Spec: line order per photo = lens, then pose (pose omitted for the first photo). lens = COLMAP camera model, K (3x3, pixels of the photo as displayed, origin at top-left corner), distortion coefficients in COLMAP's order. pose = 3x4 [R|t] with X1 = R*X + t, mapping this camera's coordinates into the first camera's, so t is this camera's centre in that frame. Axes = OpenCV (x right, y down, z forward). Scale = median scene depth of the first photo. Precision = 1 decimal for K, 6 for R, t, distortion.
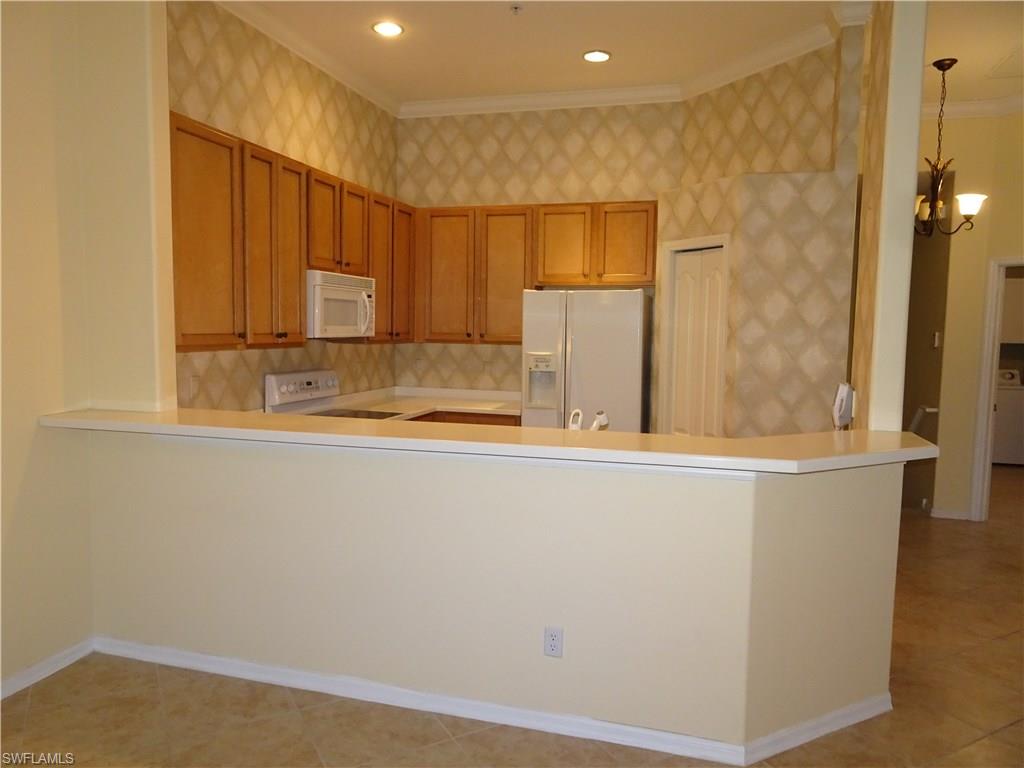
lens RADIAL K [[728.2, 0, 509.6], [0, 728.2, 385.8], [0, 0, 1]] dist [0.001534, -0.004751]
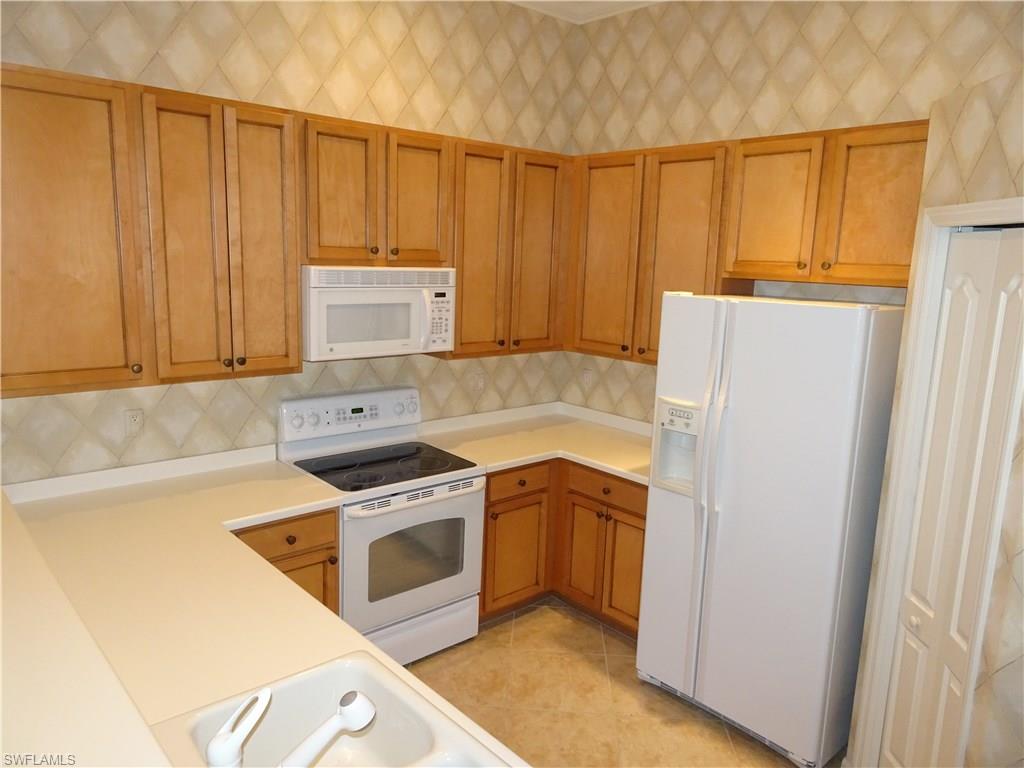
lens RADIAL K [[728.2, 0, 509.6], [0, 728.2, 385.8], [0, 0, 1]] dist [0.001534, -0.004751]
pose [[0.844368, 0.106818, -0.525006, 0.232594], [-0.062742, 0.992895, 0.101107, -0.107434], [0.532076, -0.052431, 0.845071, 0.425922]]
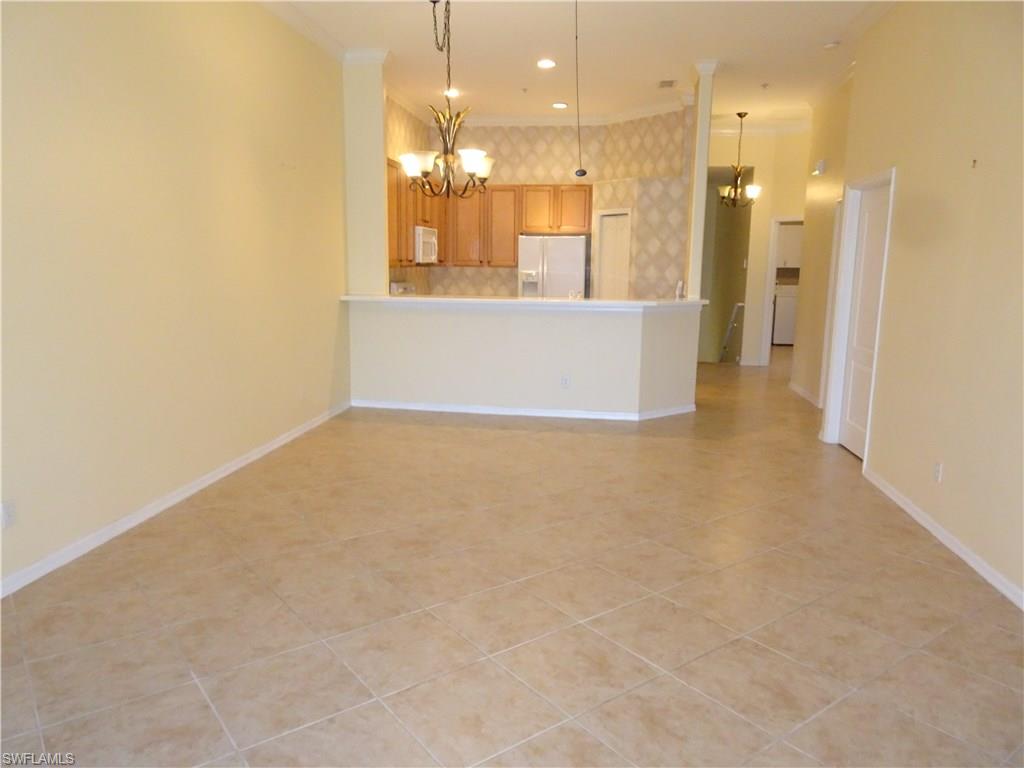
lens RADIAL K [[728.2, 0, 509.6], [0, 728.2, 385.8], [0, 0, 1]] dist [0.001534, -0.004751]
pose [[0.989970, -0.026647, 0.138742, -0.261490], [0.013770, 0.995575, 0.092959, 0.068156], [-0.140605, -0.090116, 0.985956, -0.792653]]
